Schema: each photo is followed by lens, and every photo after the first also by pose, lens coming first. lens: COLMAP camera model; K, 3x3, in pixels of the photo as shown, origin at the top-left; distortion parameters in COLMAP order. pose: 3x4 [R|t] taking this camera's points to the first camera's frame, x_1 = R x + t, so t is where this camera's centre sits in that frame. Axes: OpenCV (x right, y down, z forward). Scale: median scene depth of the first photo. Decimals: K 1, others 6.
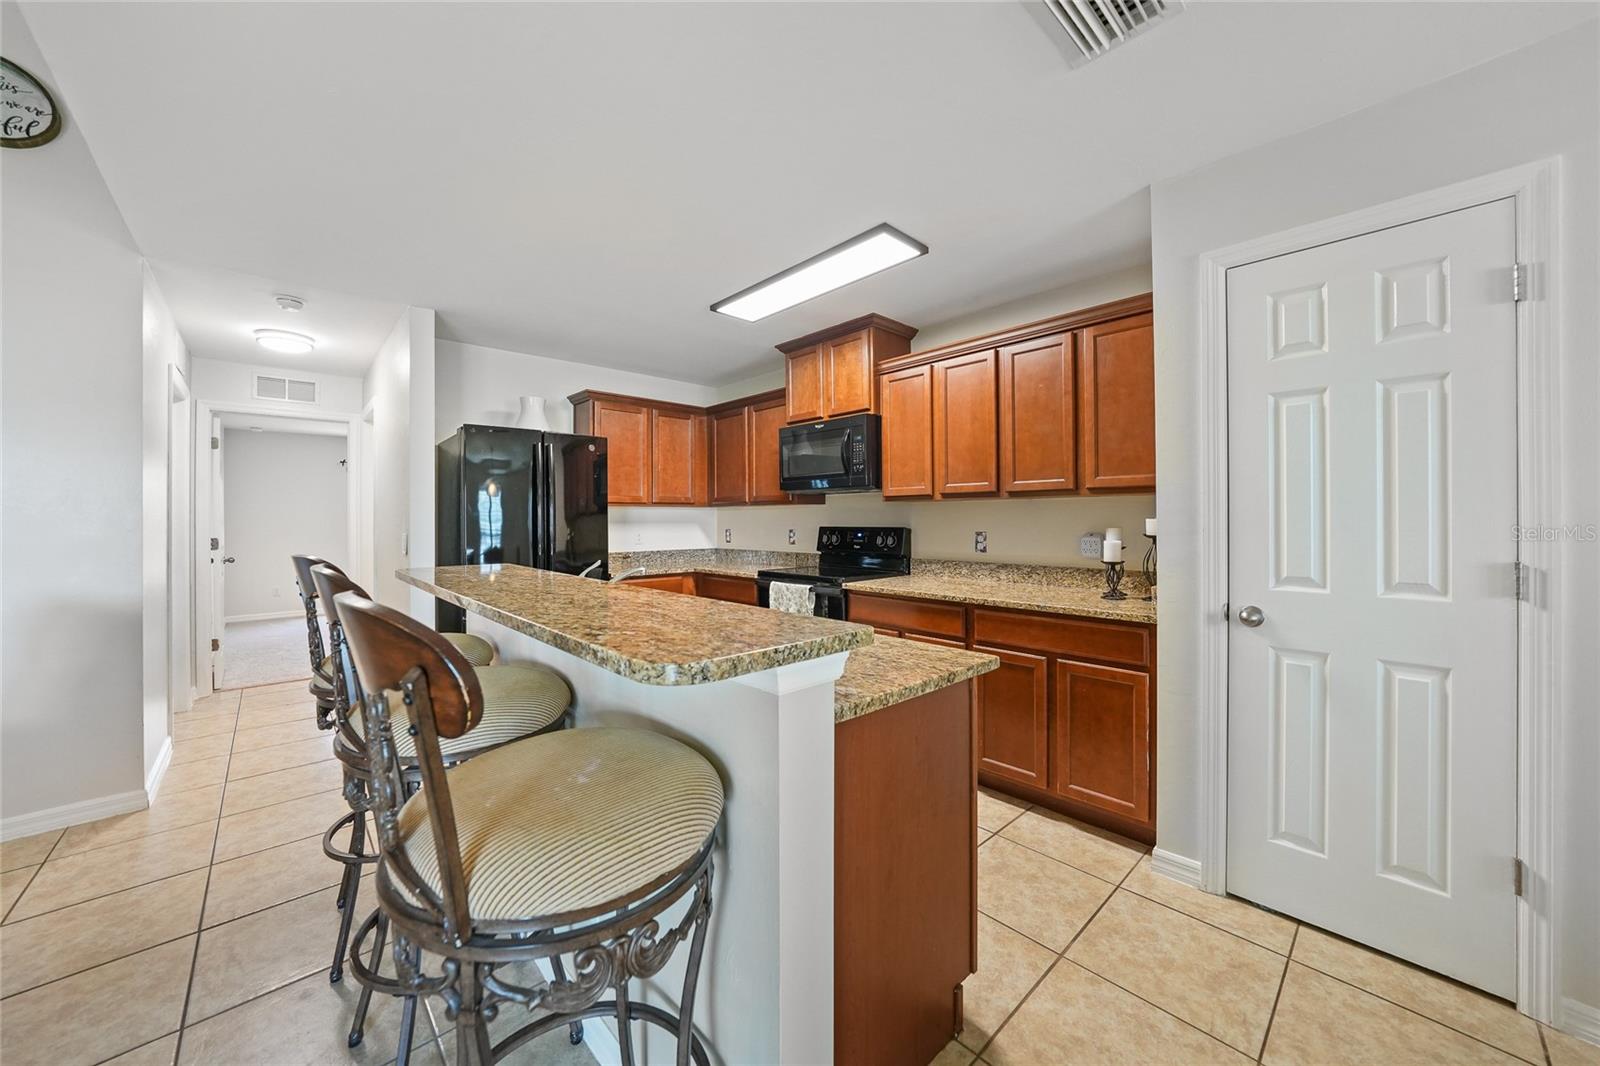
lens RADIAL K [[574.6, 0, 803.7], [0, 574.6, 517.2], [0, 0, 1]] dist [-0.024288, 0.003883]
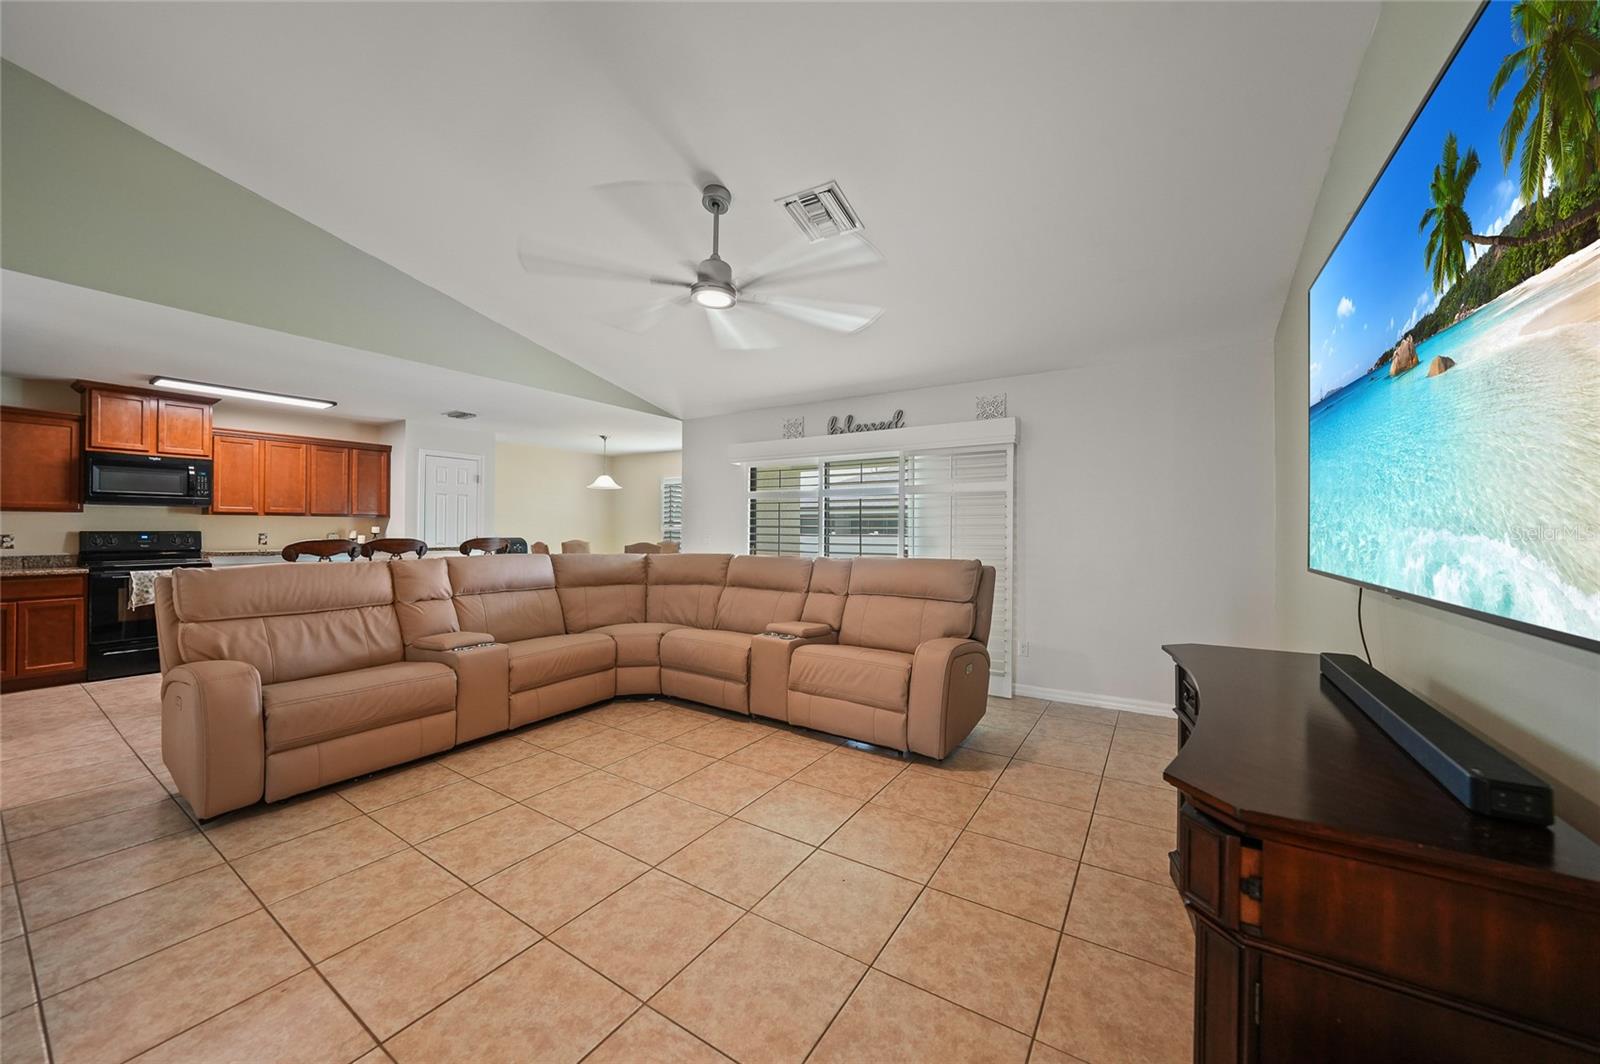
lens RADIAL K [[593.1, 0, 800.5], [0, 593.1, 516.7], [0, 0, 1]] dist [-0.032337, 0.006556]
pose [[-0.226750, 0.020336, 0.973741, -1.878211], [-0.005882, 0.999735, -0.022249, 0.004885], [-0.973935, -0.010773, -0.226570, -0.244811]]
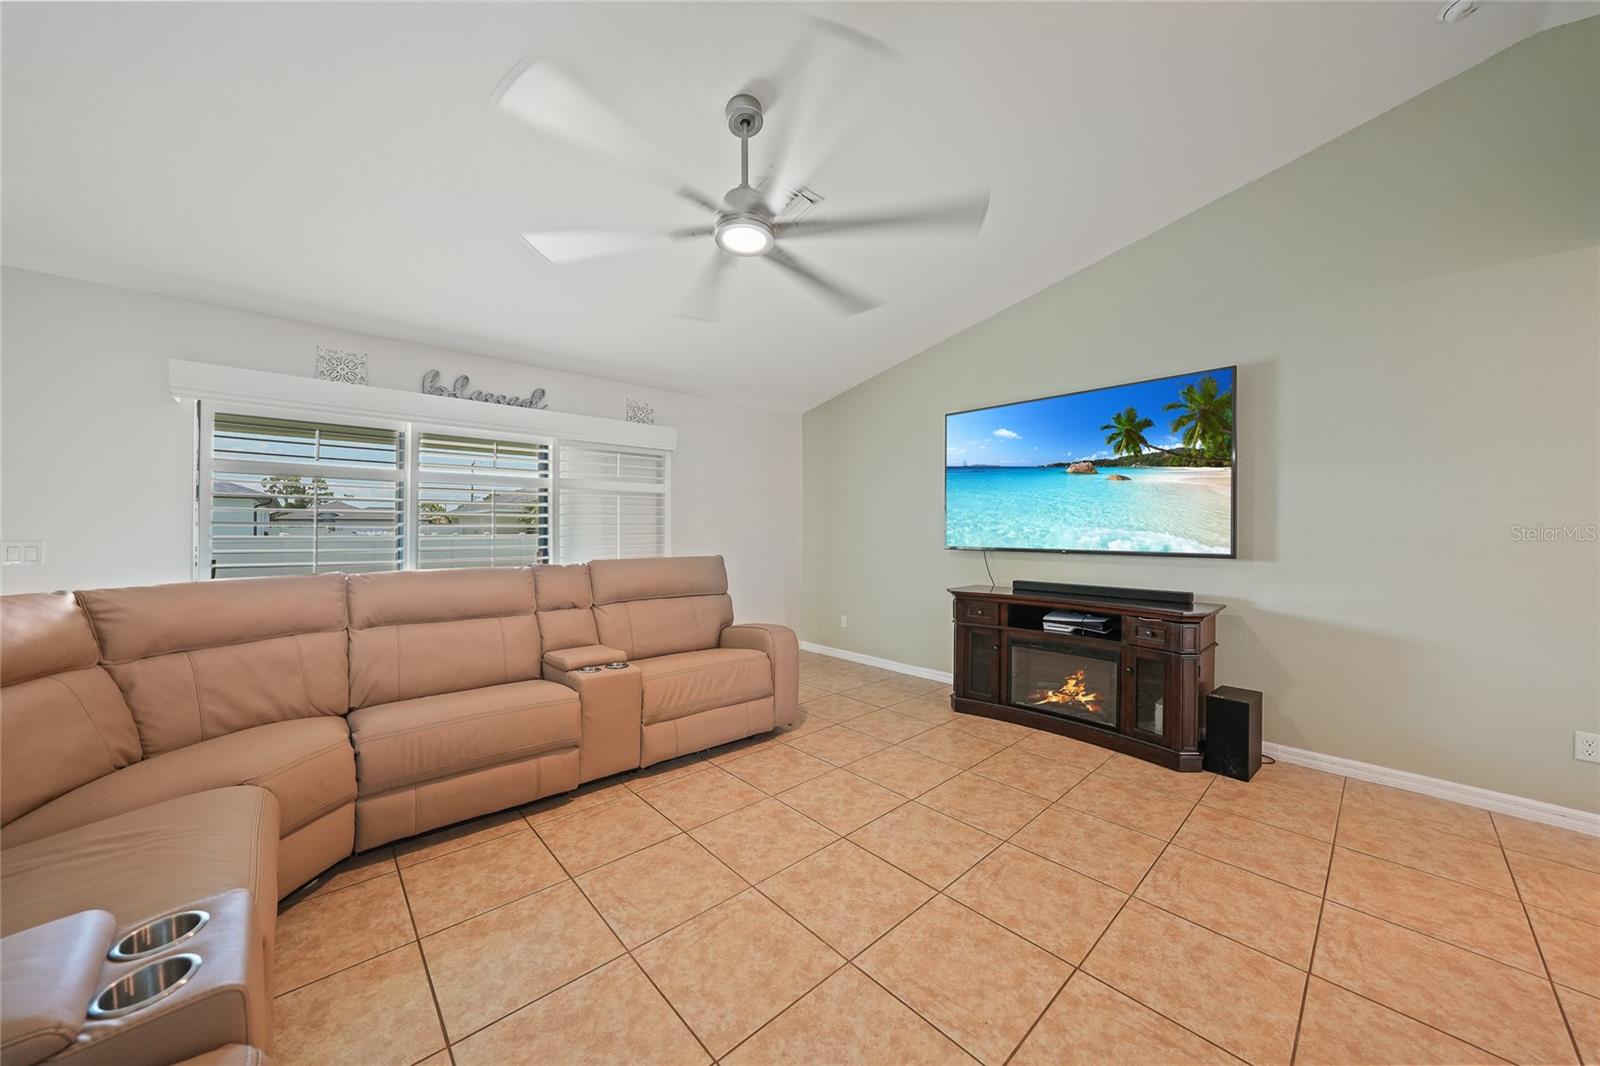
lens RADIAL K [[534.1, 0, 808.2], [0, 534.1, 530.0], [0, 0, 1]] dist [-0.028577, 0.005907]
pose [[-0.999763, -0.001889, 0.021700, -1.061838], [-0.001902, 0.999998, -0.000549, 0.004952], [-0.021699, -0.000590, -0.999764, 0.321334]]
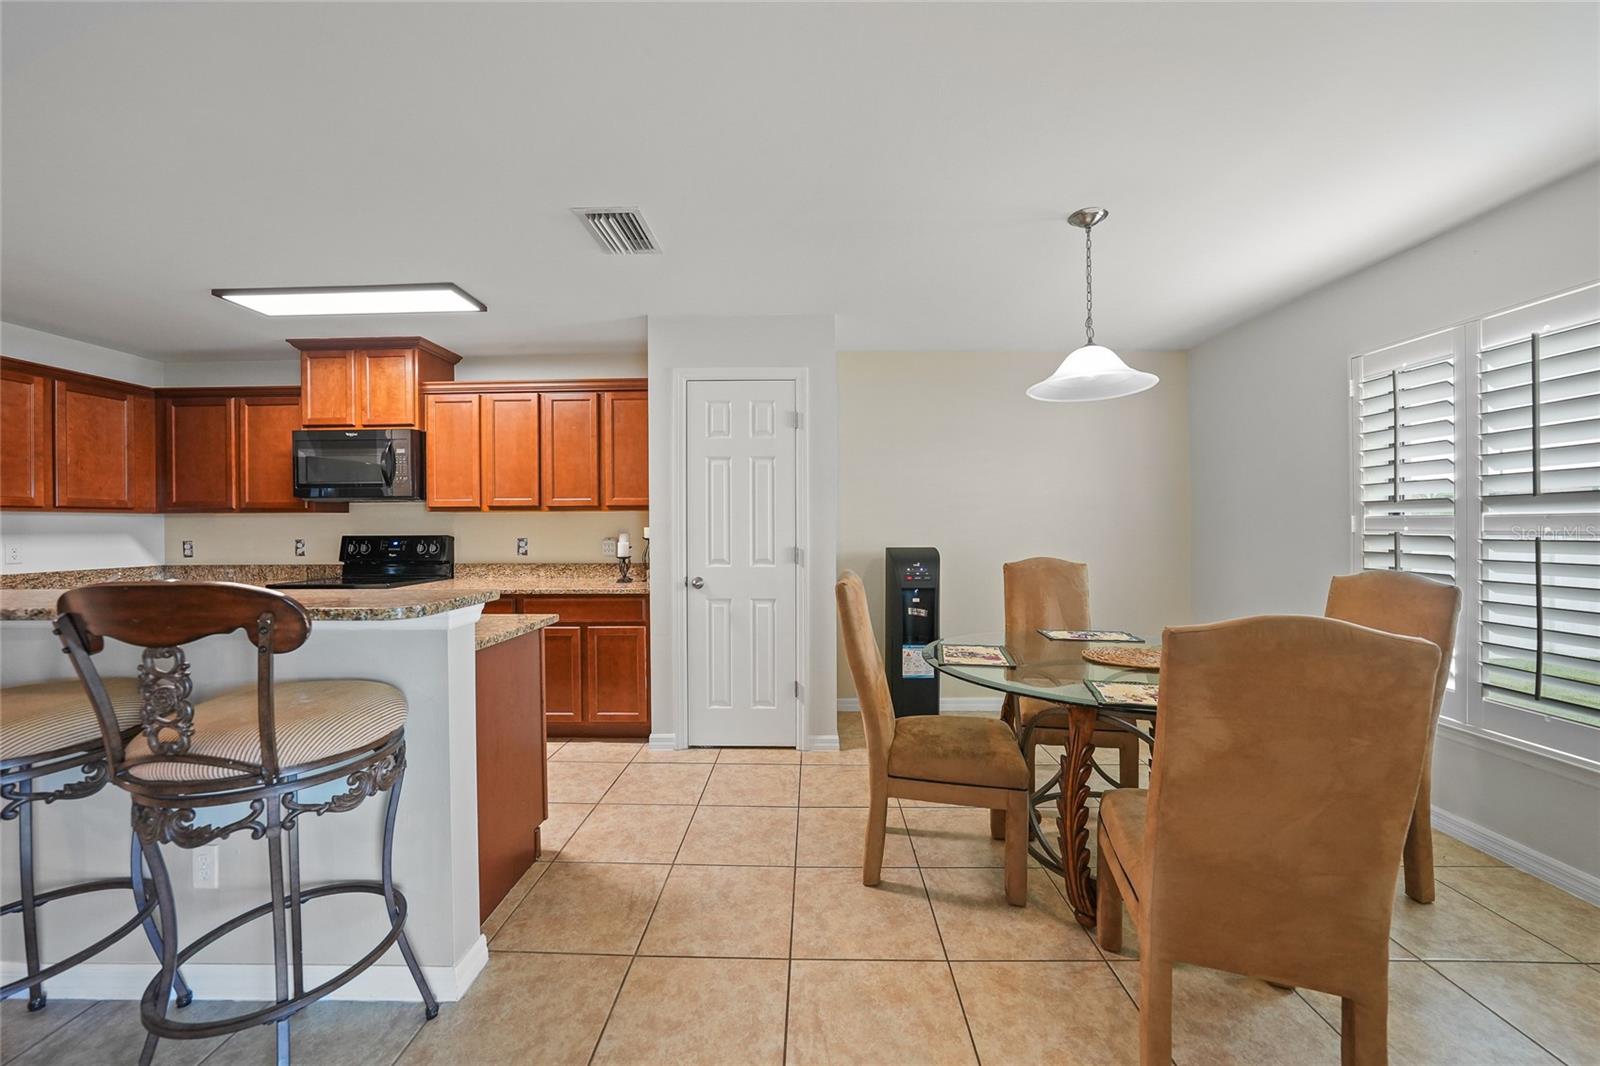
lens RADIAL K [[558.8, 0, 798.9], [0, 558.8, 528.2], [0, 0, 1]] dist [-0.032252, 0.005917]
pose [[0.694083, -0.002845, 0.719889, -0.129375], [-0.000138, 0.999992, 0.004086, -0.000472], [-0.719895, -0.002935, 0.694077, -0.233046]]
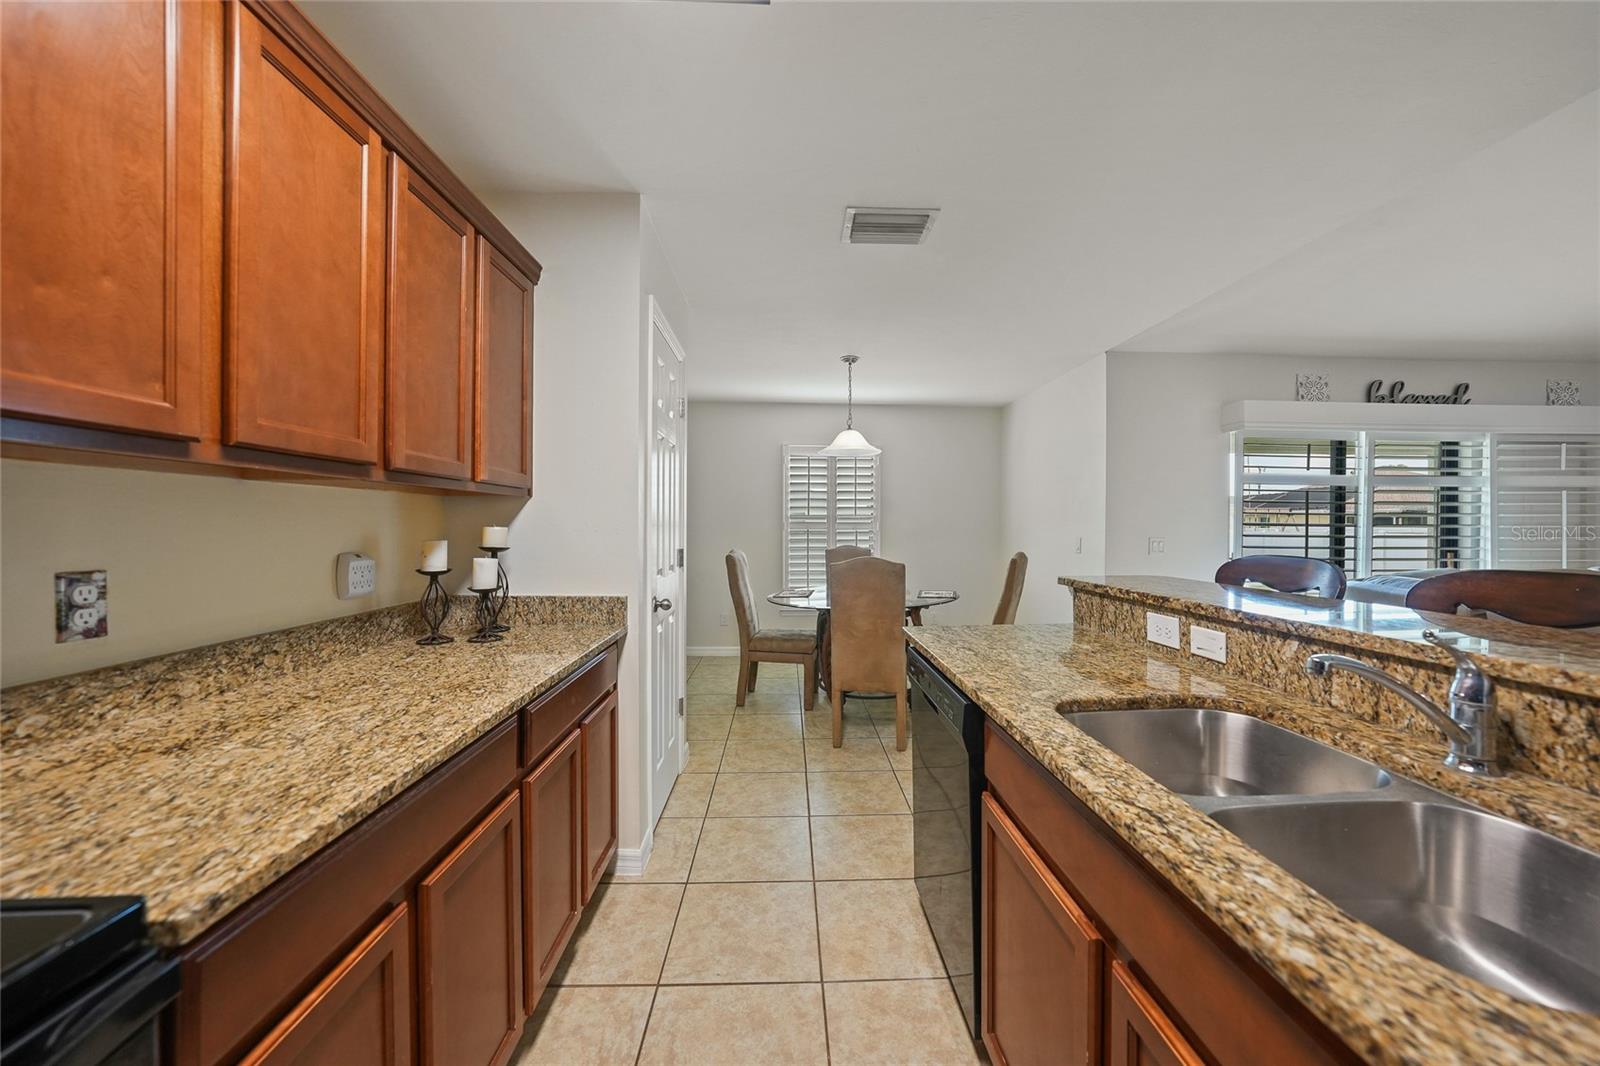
lens RADIAL K [[571.2, 0, 797.6], [0, 571.2, 527.7], [0, 0, 1]] dist [-0.032939, 0.001993]
pose [[-0.746450, -0.001580, 0.665440, -0.163690], [-0.001212, 0.999999, 0.001015, 0.001384], [-0.665441, -0.000049, -0.746451, 0.966757]]
